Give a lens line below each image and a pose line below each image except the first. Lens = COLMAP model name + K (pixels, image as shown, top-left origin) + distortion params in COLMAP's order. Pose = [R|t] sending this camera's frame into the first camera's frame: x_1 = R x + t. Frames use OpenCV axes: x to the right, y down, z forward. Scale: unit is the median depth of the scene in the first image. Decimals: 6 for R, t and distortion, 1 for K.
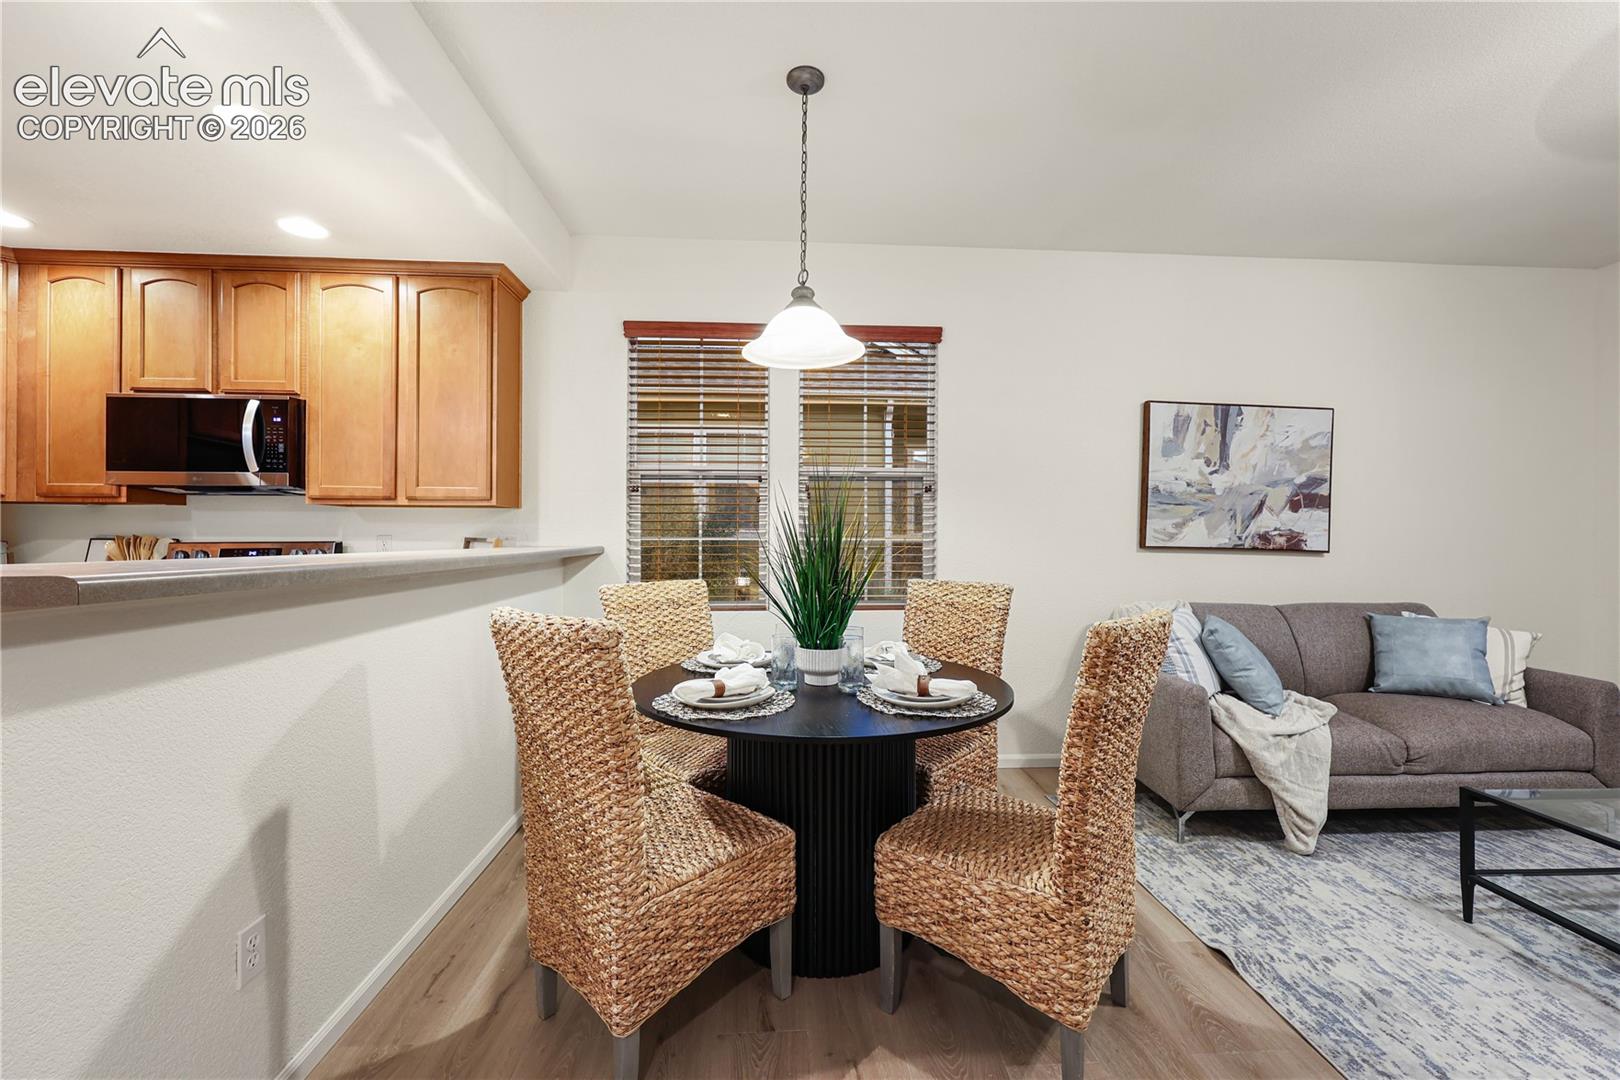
lens RADIAL K [[650.0, 0, 808.1], [0, 650.0, 538.7], [0, 0, 1]] dist [-0.000577, -0.001108]
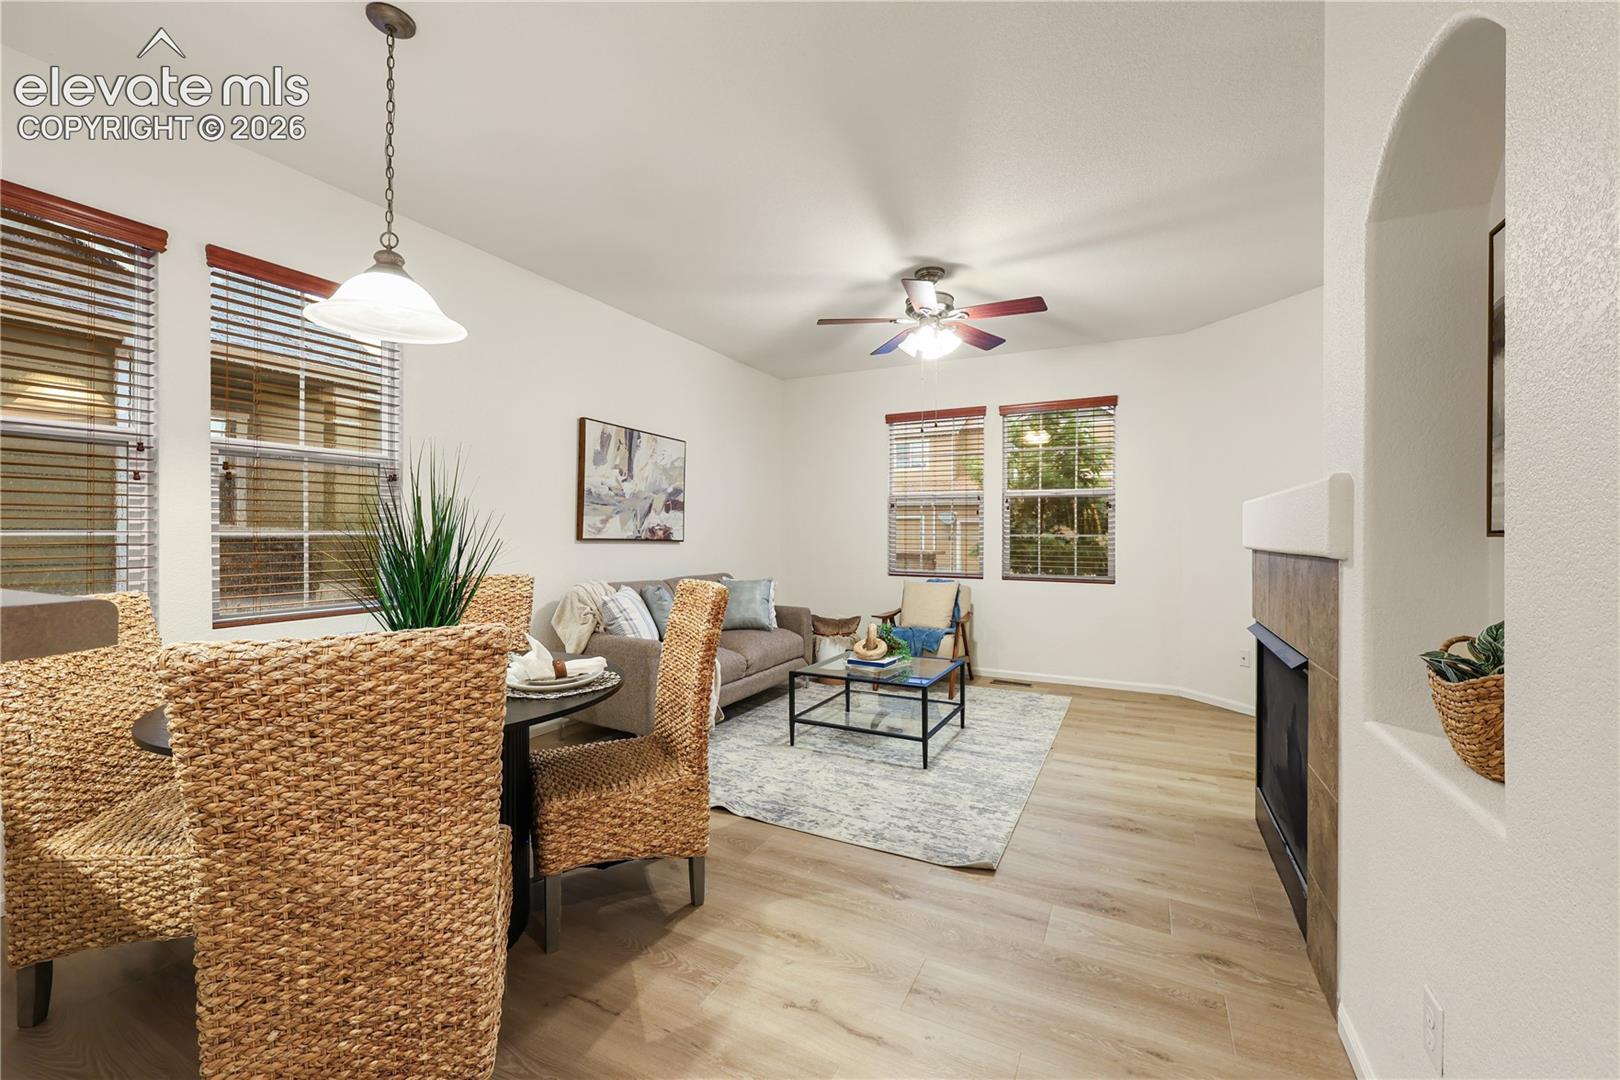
lens RADIAL K [[650.0, 0, 814.4], [0, 650.0, 536.1], [0, 0, 1]] dist [-0.000577, -0.001108]
pose [[0.501402, -0.006227, 0.865192, -0.332294], [-0.000880, 0.999970, 0.007707, -0.002305], [-0.865214, -0.004626, 0.501382, 0.029475]]
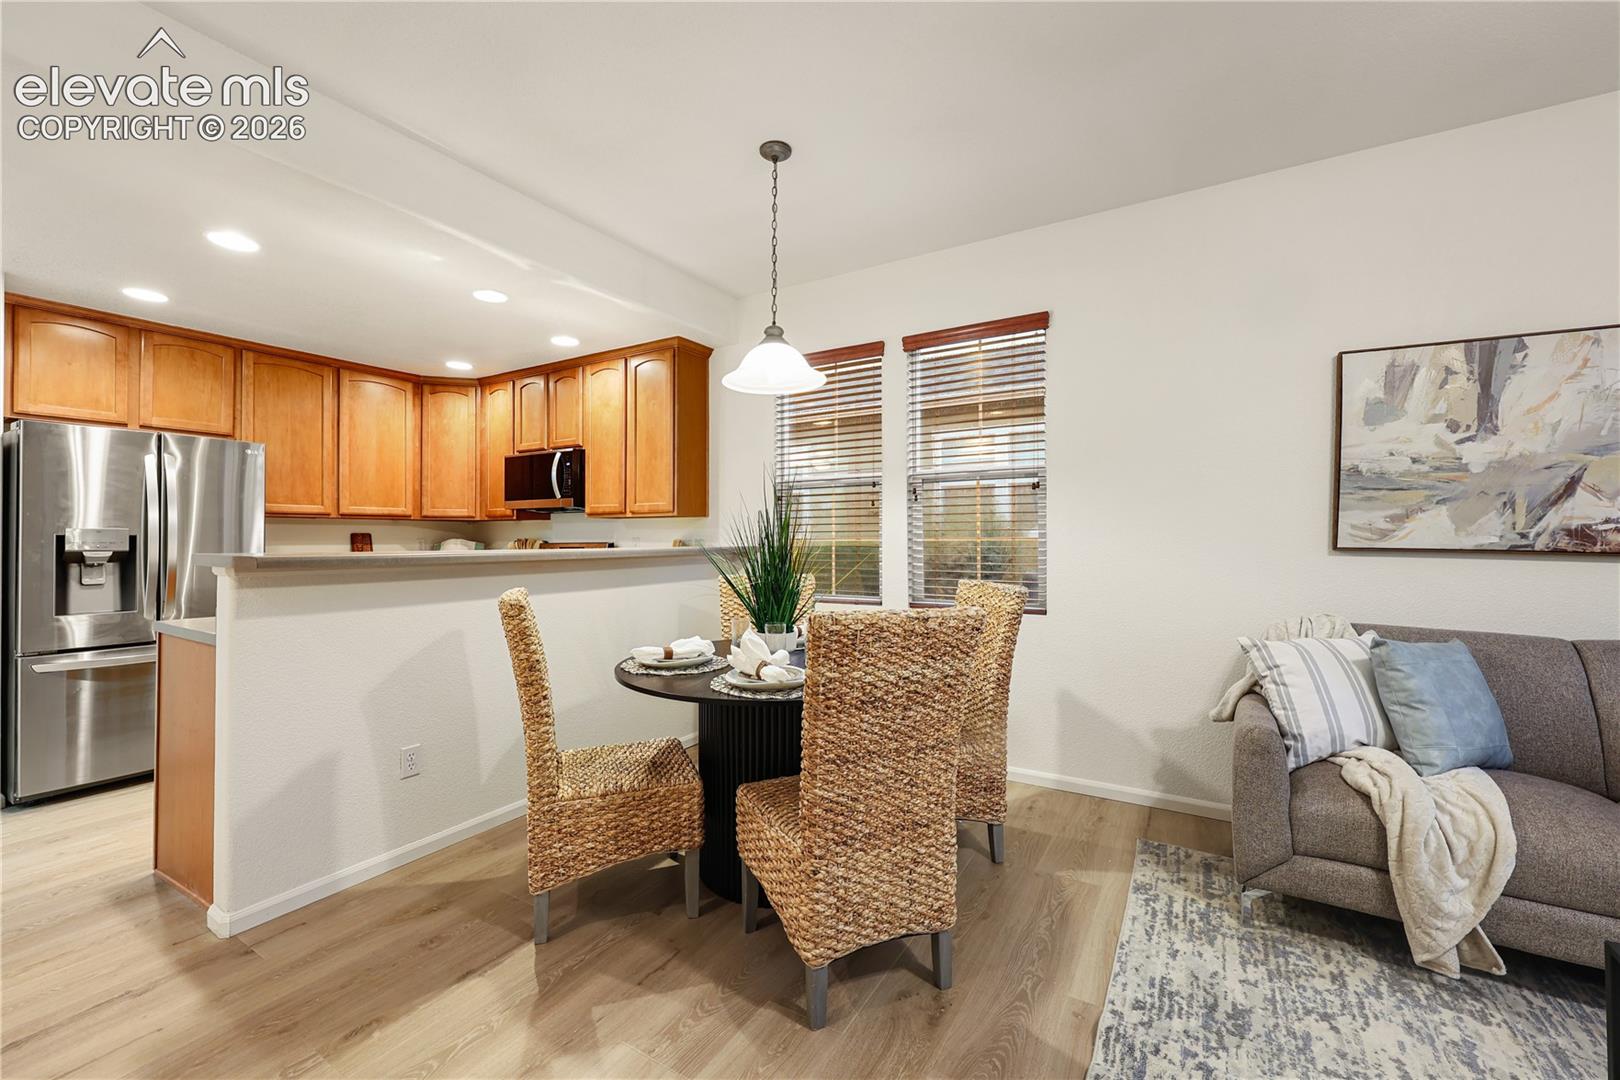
lens RADIAL K [[650.0, 0, 811.9], [0, 650.0, 535.3], [0, 0, 1]] dist [-0.000577, -0.001108]
pose [[0.823286, -0.007562, -0.567576, 0.485915], [0.005357, 0.999970, -0.005552, -0.001415], [0.567601, 0.001530, 0.823302, 0.046205]]
